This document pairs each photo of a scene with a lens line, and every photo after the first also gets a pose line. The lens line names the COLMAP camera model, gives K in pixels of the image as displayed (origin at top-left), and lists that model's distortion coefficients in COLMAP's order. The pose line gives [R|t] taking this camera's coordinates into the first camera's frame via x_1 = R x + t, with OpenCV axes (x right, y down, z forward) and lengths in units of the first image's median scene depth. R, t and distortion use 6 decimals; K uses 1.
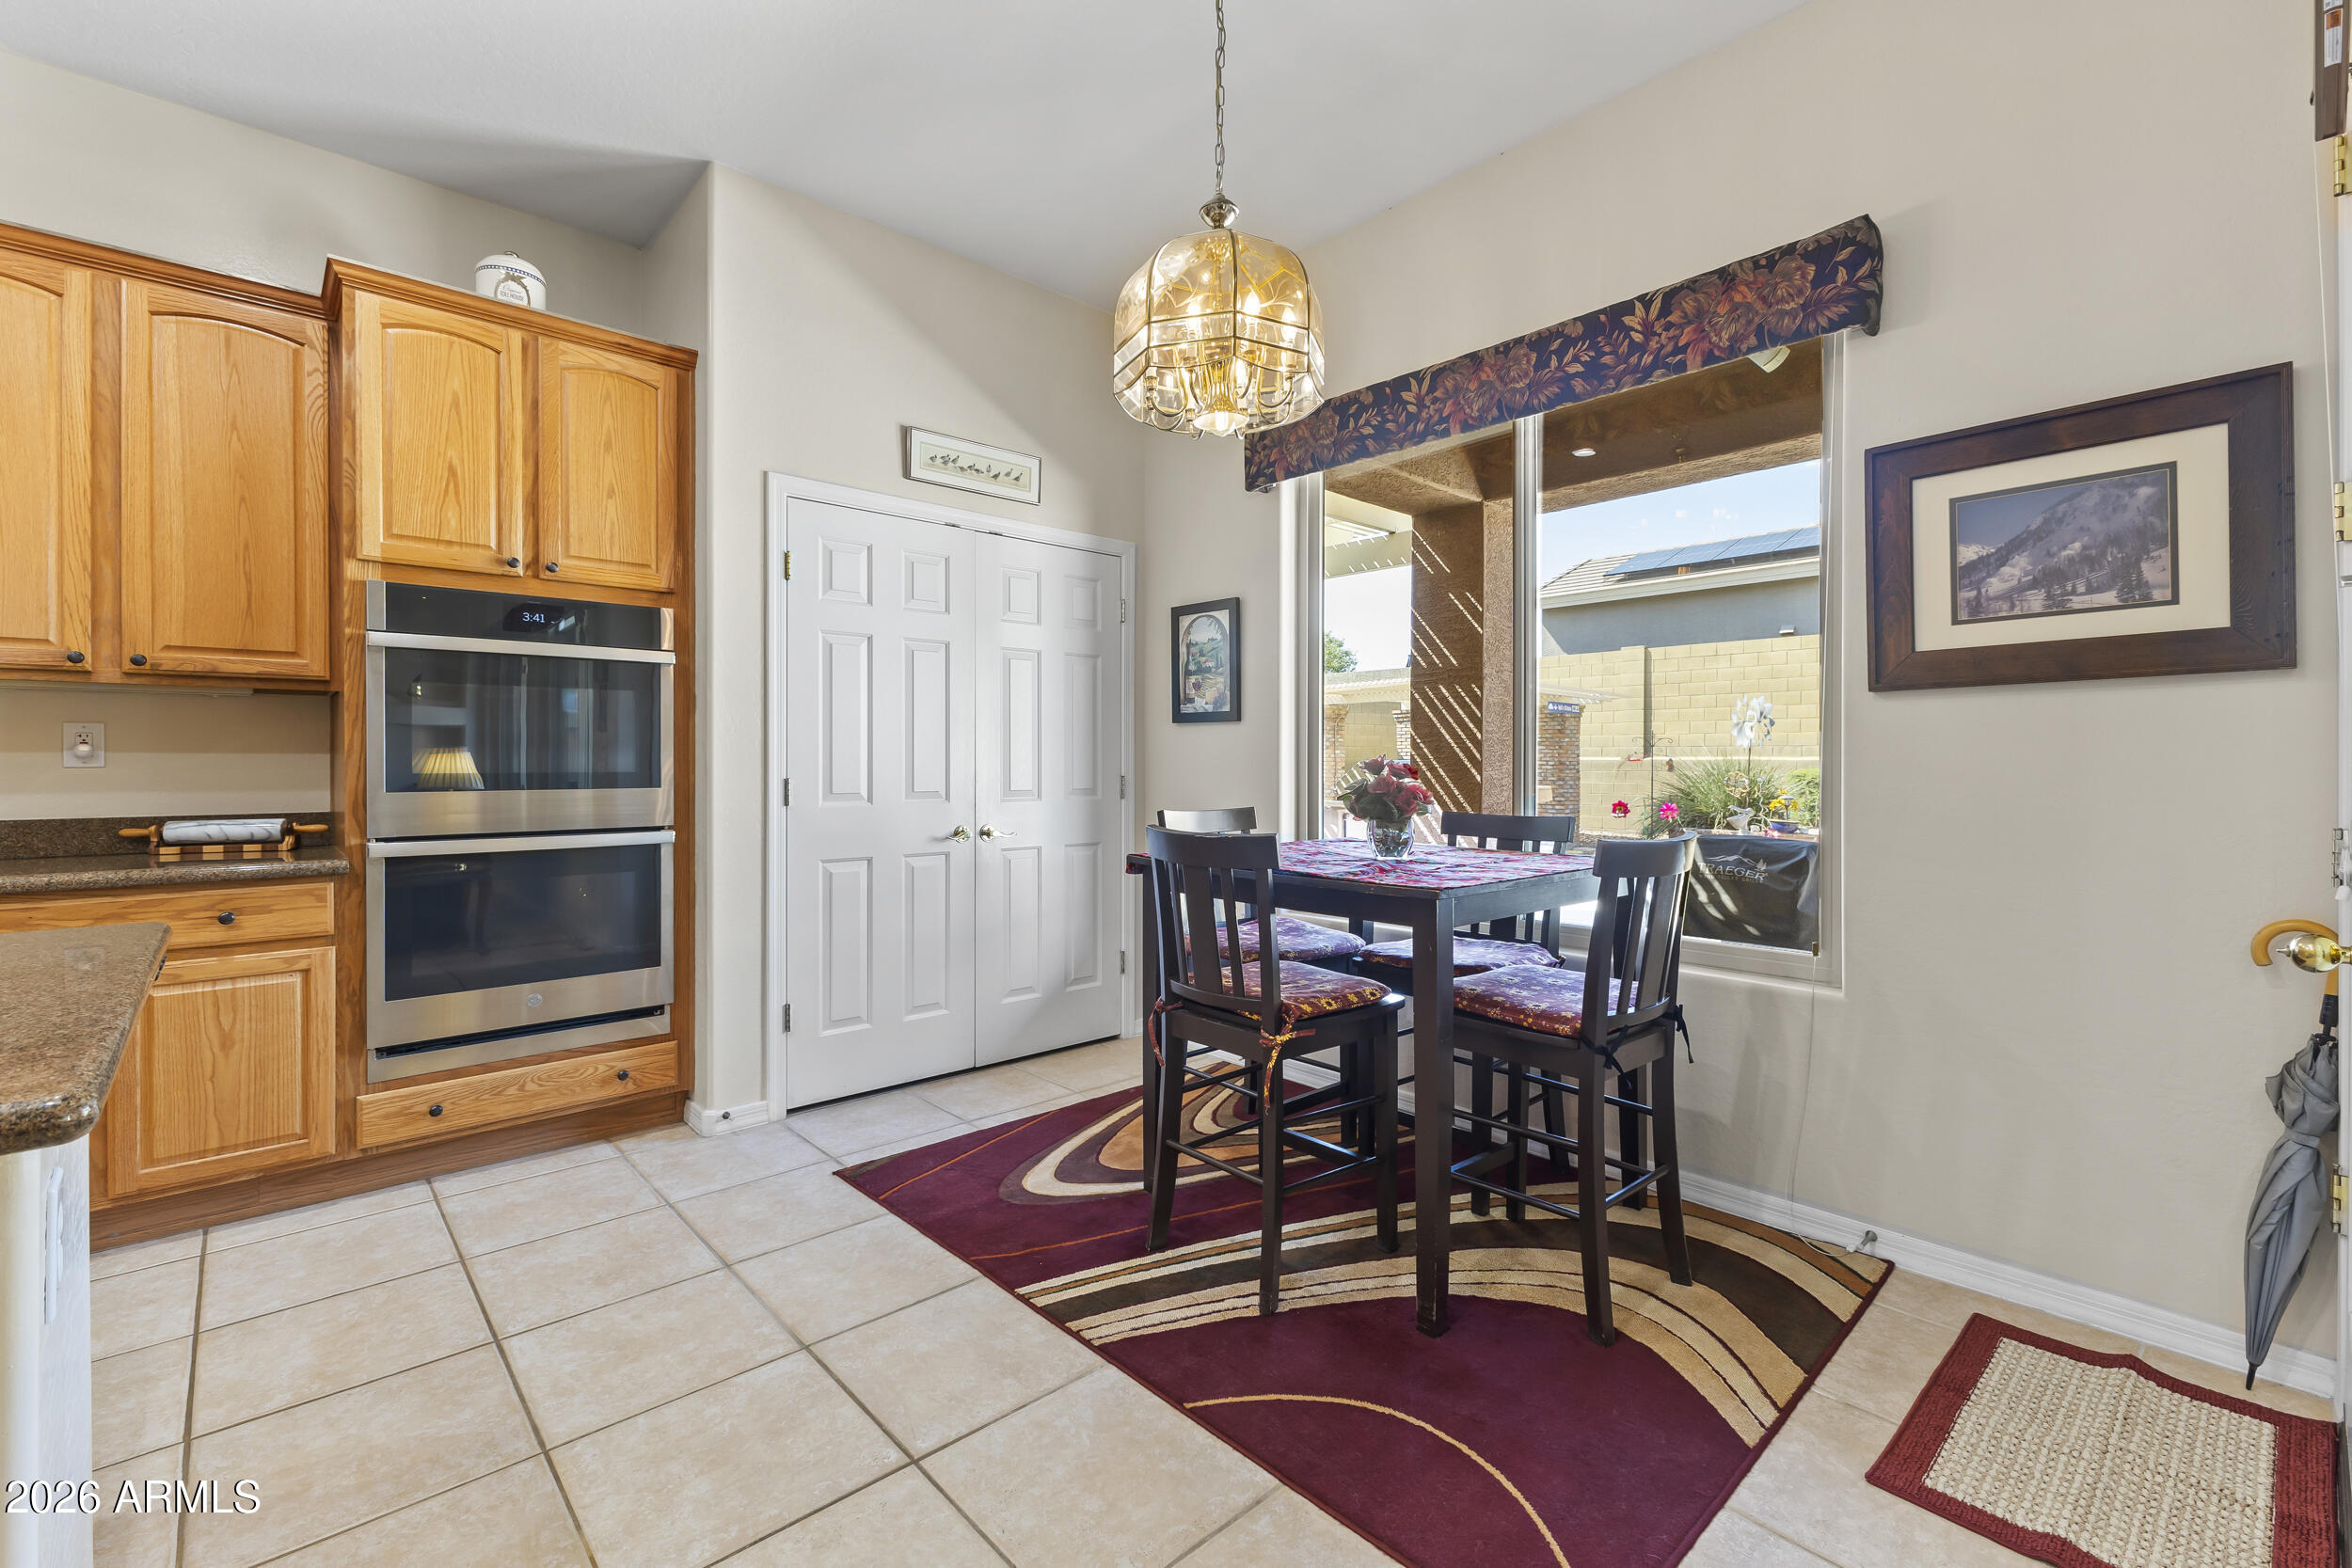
lens RADIAL K [[1014.8, 0, 1185.5], [0, 1014.8, 769.6], [0, 0, 1]] dist [0.010481, -0.000306]
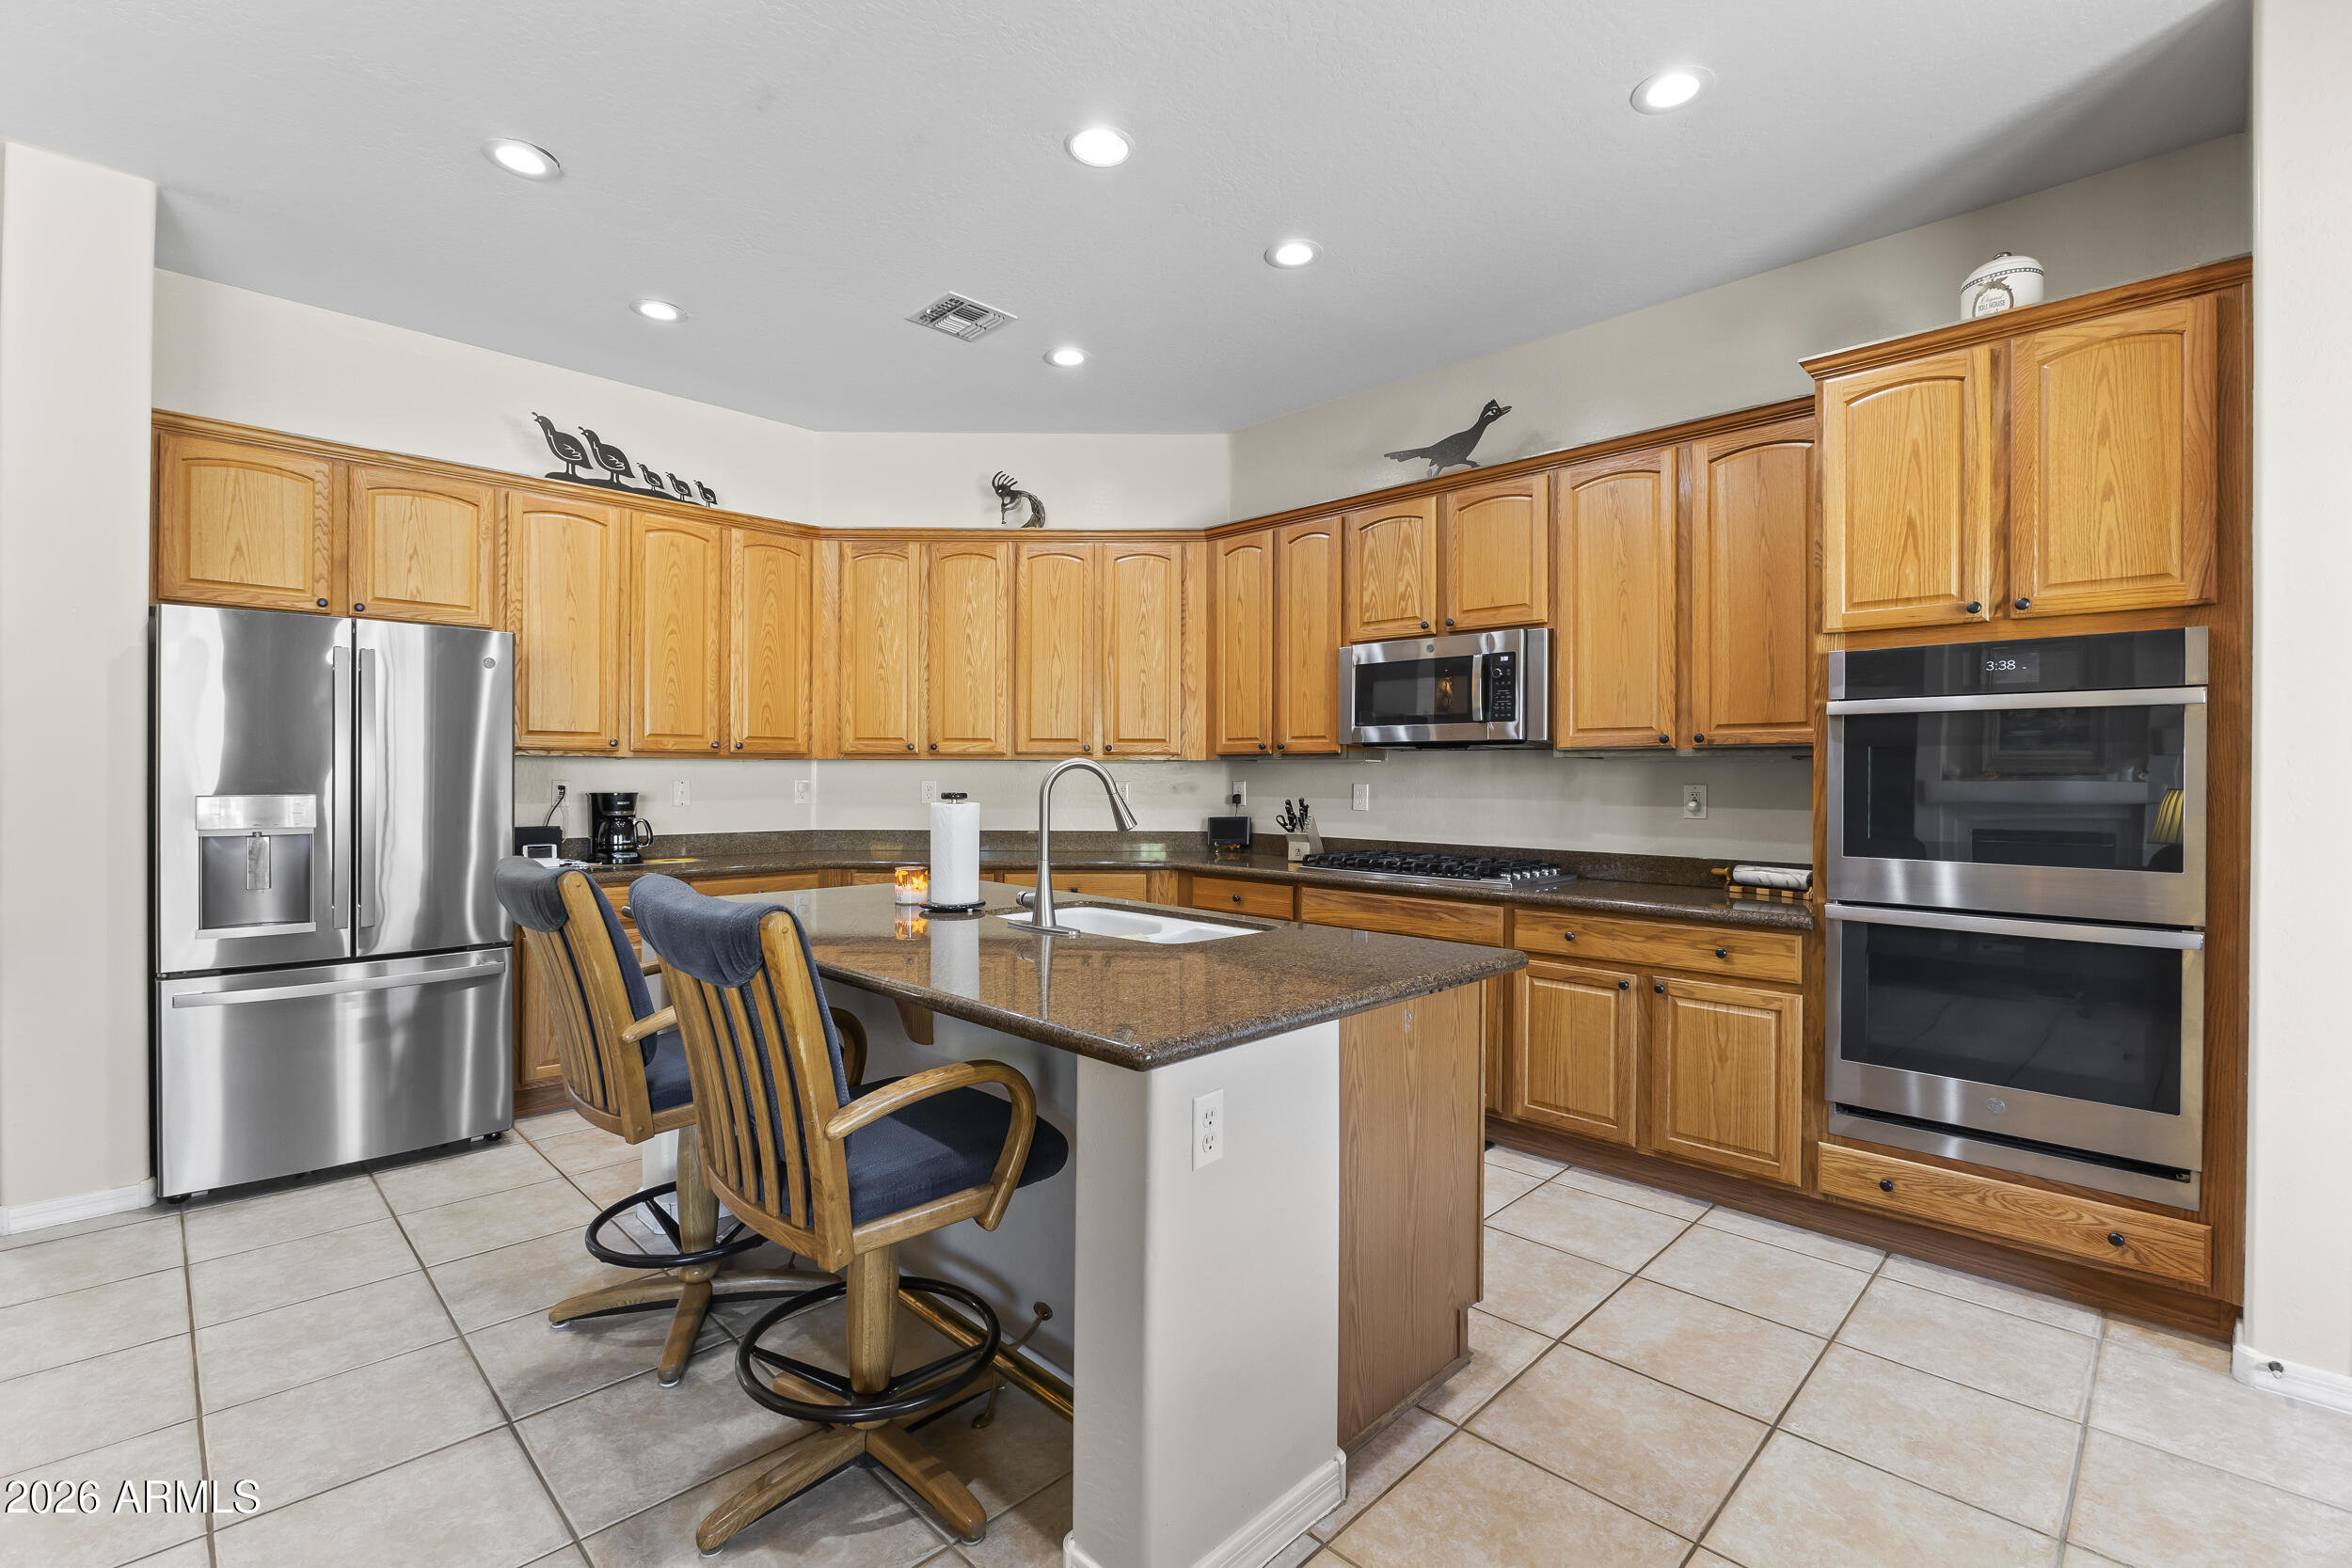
lens RADIAL K [[1042.6, 0, 1166.8], [0, 1042.6, 778.8], [0, 0, 1]] dist [-0.008038, 0.000208]
pose [[0.040644, 0.004301, -0.999164, 0.227205], [-0.011156, 0.999930, 0.003851, -0.050717], [0.999111, 0.010990, 0.040689, 0.268835]]
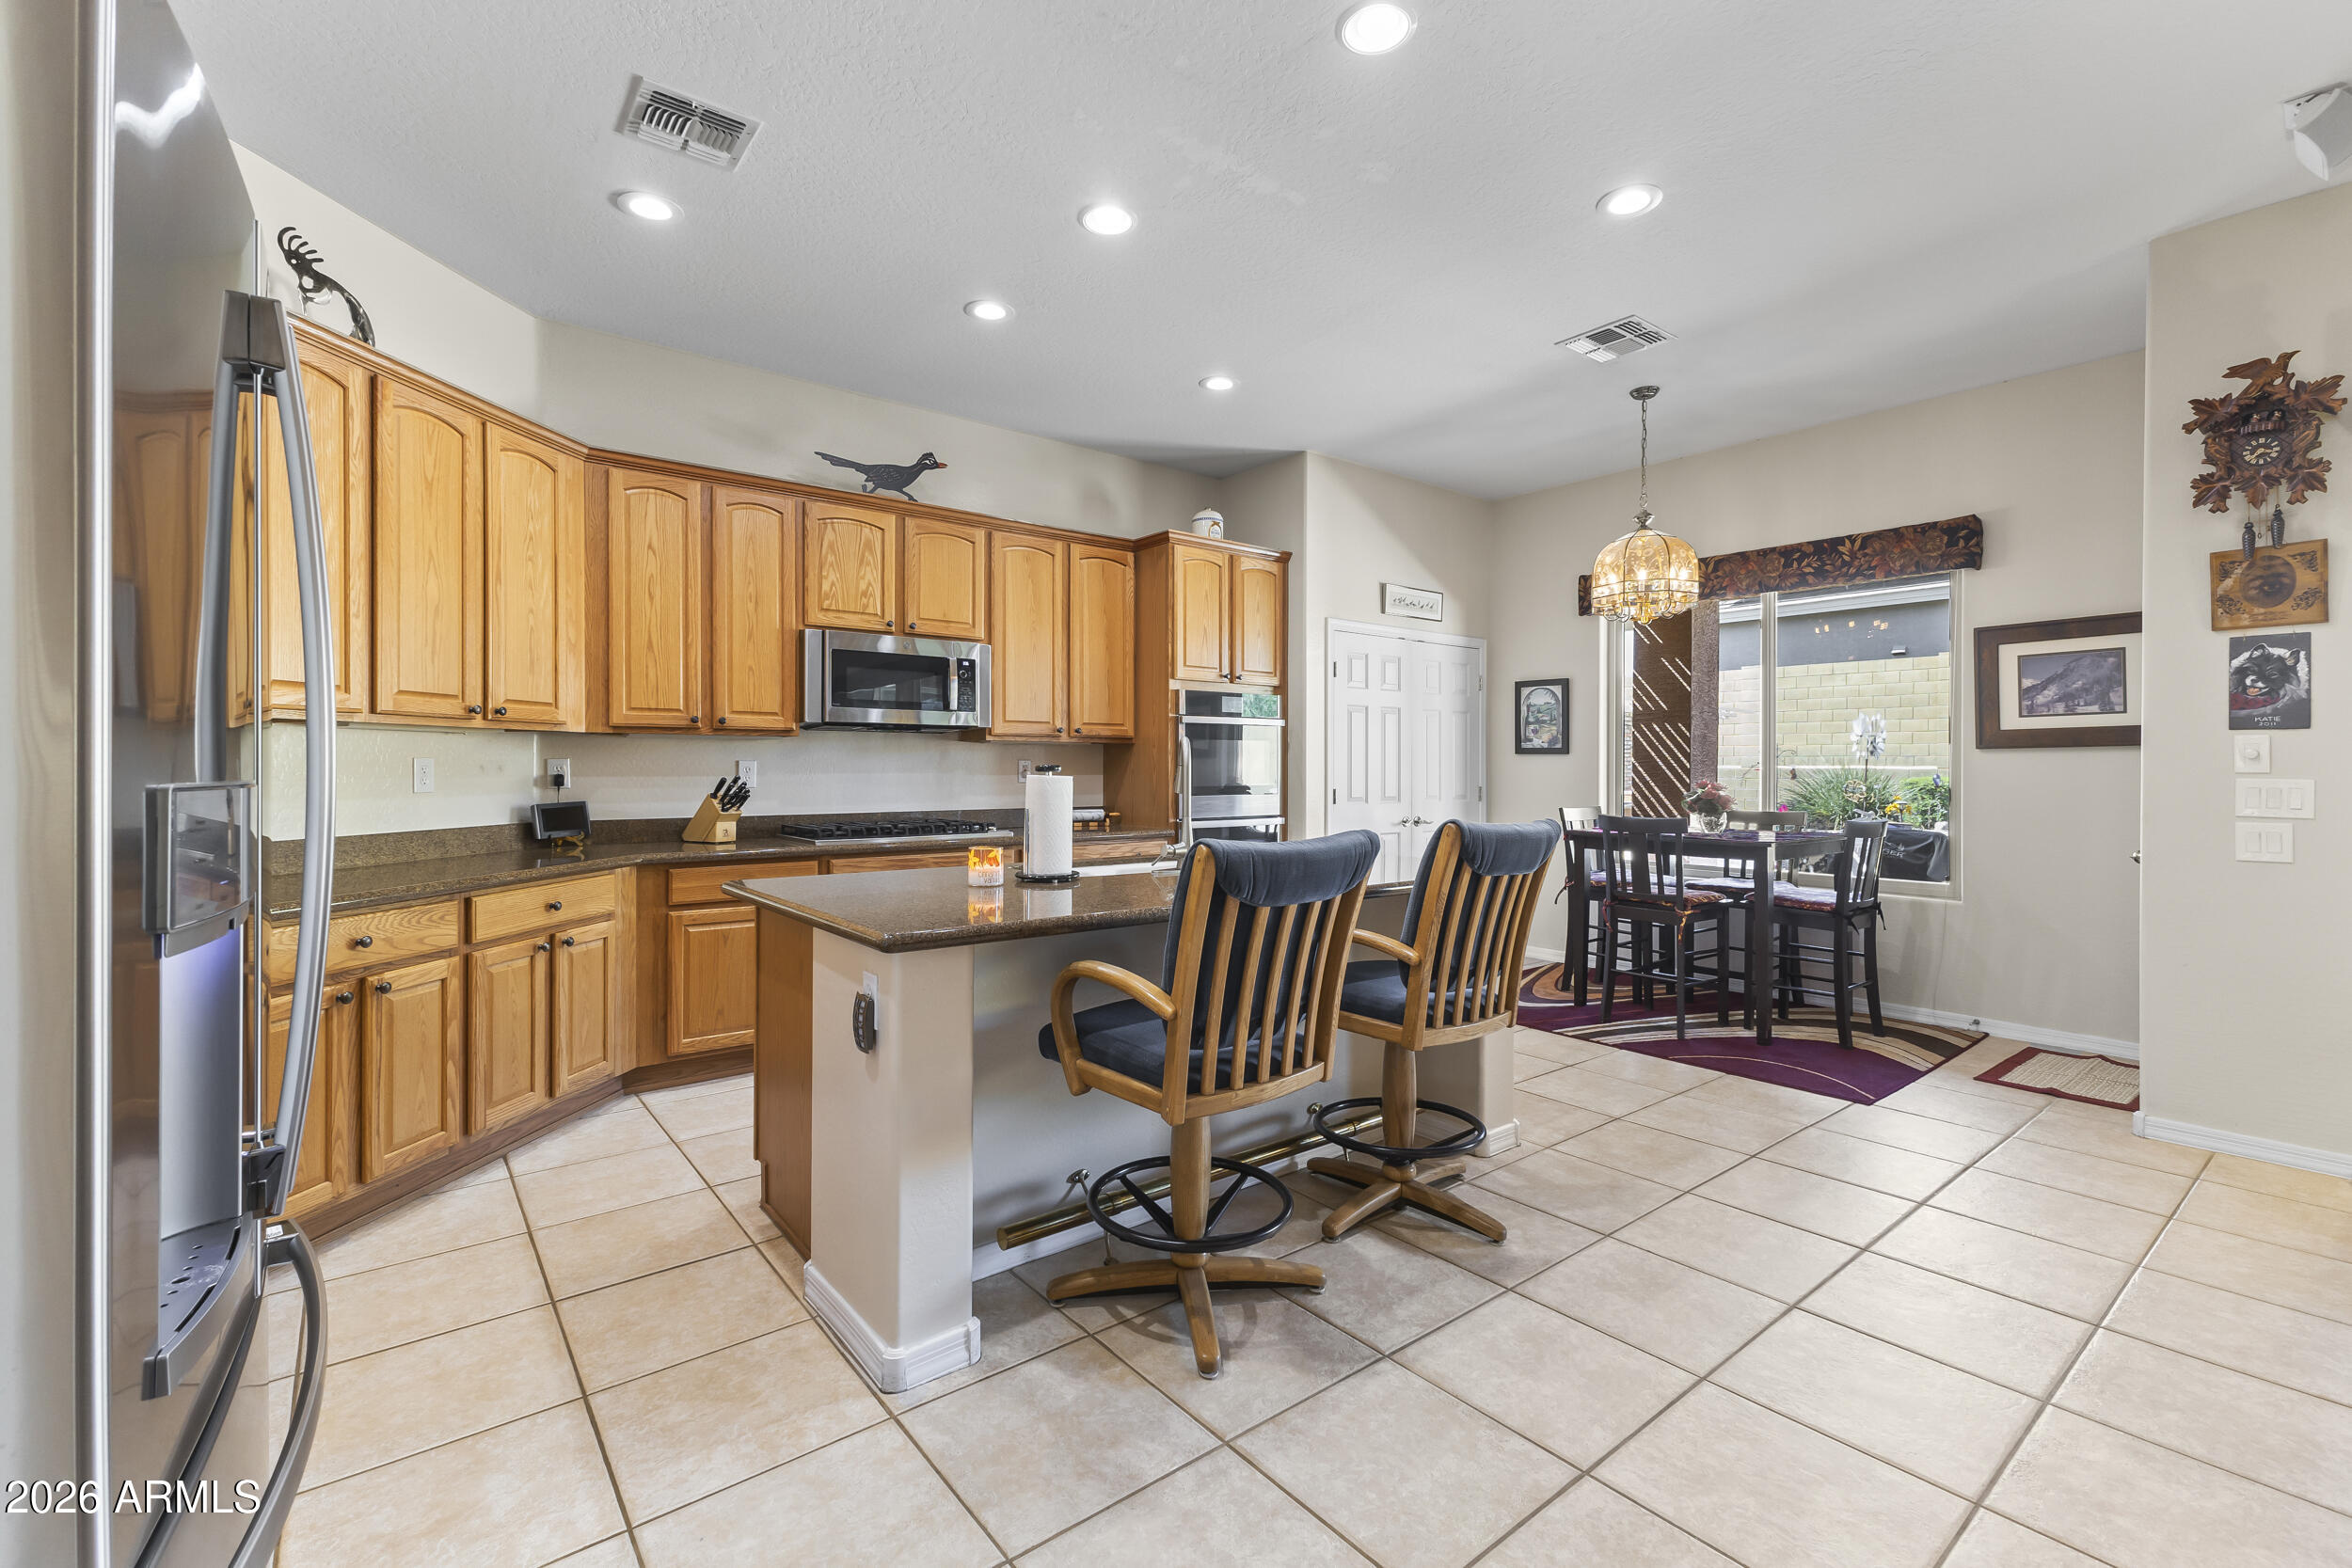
lens RADIAL K [[1014.8, 0, 1183.0], [0, 1014.8, 770.9], [0, 0, 1]] dist [0.010481, -0.000306]
pose [[0.997475, 0.002346, -0.070976, -0.628186], [-0.002471, 0.999996, -0.001676, -0.022524], [0.070971, 0.001847, 0.997477, -0.942059]]
